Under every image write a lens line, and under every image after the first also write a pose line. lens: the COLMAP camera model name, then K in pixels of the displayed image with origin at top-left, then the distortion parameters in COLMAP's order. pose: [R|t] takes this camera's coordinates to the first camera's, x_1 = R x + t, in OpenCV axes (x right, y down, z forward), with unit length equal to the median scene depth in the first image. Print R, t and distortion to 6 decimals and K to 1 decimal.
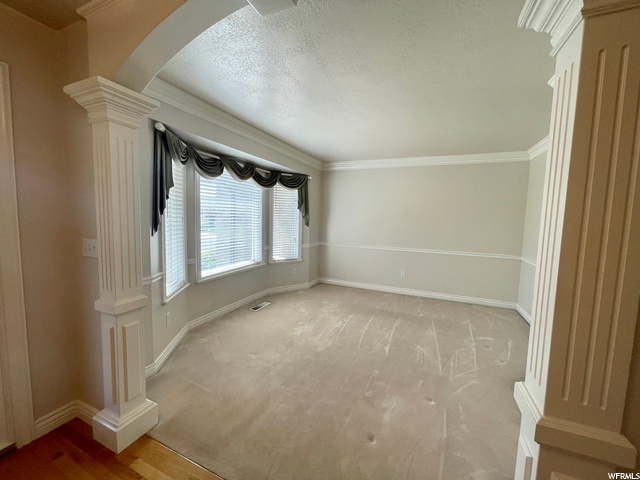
lens RADIAL K [[259.1, 0, 319.1], [0, 259.1, 238.6], [0, 0, 1]] dist [-0.000995, 0.000470]
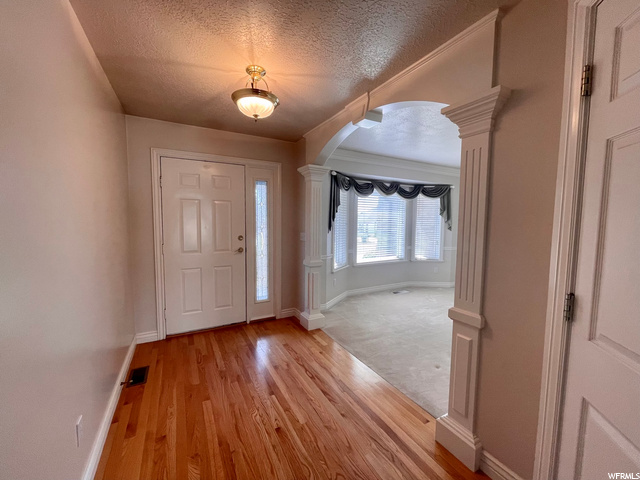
lens RADIAL K [[259.1, 0, 319.1], [0, 259.1, 238.6], [0, 0, 1]] dist [-0.000995, 0.000470]
pose [[0.795044, 0.026601, -0.605968, 0.319819], [-0.042496, 0.999026, -0.011901, 0.041358], [0.605062, 0.035213, 0.795400, -0.380157]]
